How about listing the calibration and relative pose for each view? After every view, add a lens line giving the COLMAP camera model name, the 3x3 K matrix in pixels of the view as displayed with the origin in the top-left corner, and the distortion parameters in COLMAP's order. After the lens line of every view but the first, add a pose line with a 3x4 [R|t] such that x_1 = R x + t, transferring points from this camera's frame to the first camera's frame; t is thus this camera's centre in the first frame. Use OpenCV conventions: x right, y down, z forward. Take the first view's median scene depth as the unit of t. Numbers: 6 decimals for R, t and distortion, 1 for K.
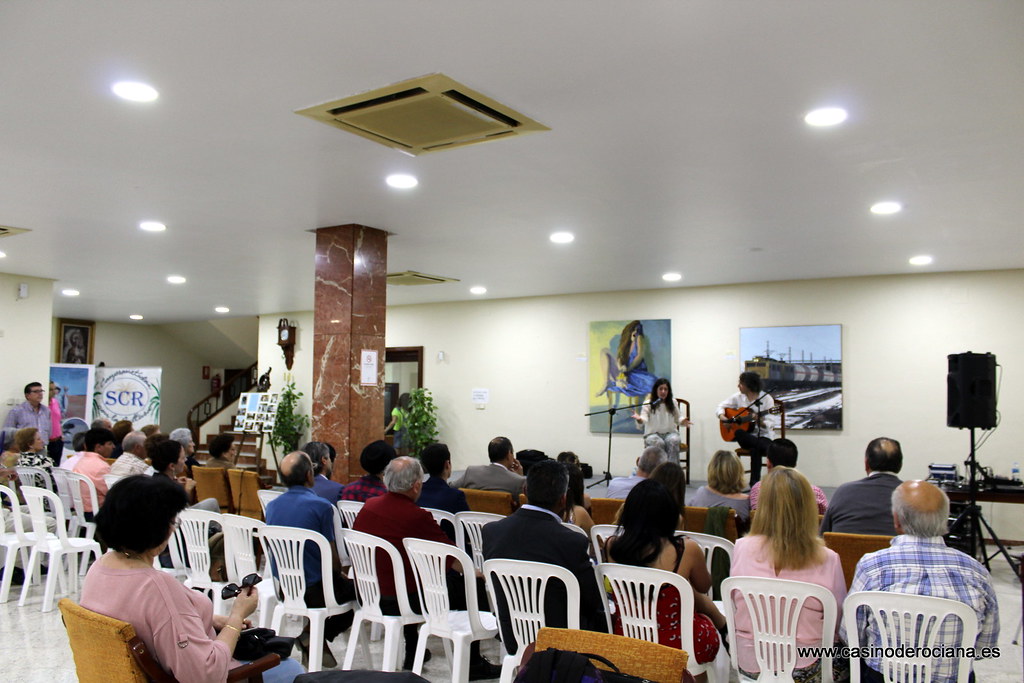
lens RADIAL K [[845.3, 0, 512.0], [0, 845.3, 341.5], [0, 0, 1]] dist [-0.147335, 0.001455]
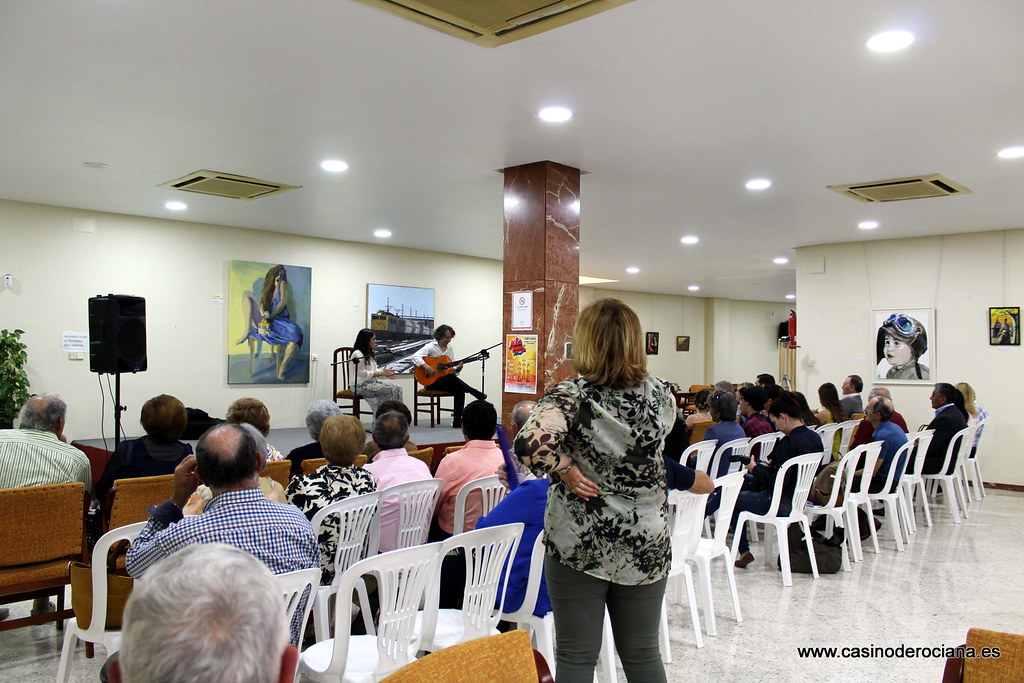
lens RADIAL K [[845.3, 0, 512.0], [0, 845.3, 341.5], [0, 0, 1]] dist [-0.147335, 0.001455]
pose [[0.185005, 0.005845, 0.982720, -0.725738], [-0.073643, 0.997253, 0.007932, 0.034263], [-0.979974, -0.073838, 0.184928, 0.558958]]
